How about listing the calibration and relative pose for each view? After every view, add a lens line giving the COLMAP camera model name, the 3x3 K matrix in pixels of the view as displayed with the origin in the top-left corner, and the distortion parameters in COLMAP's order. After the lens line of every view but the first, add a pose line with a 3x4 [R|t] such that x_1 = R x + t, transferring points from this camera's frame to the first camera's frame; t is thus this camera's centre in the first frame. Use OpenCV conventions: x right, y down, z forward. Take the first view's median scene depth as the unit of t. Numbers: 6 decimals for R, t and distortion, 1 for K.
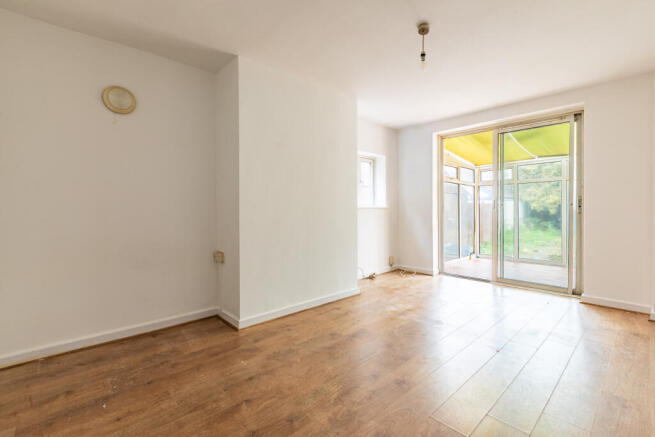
lens RADIAL K [[299.1, 0, 327.5], [0, 299.1, 218.5], [0, 0, 1]] dist [0.001130, 0.000045]
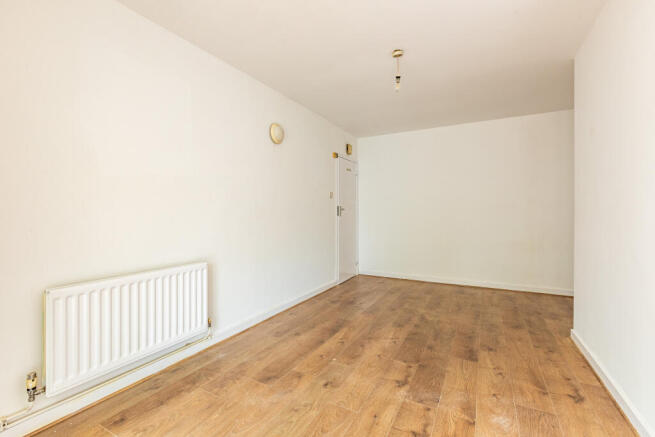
lens RADIAL K [[299.1, 0, 327.5], [0, 299.1, 218.5], [0, 0, 1]] dist [0.001130, 0.000045]
pose [[-0.954841, 0.006036, -0.297055, 0.810911], [-0.001495, 0.999683, 0.025116, -0.048627], [0.297112, 0.024425, -0.954530, 1.792052]]
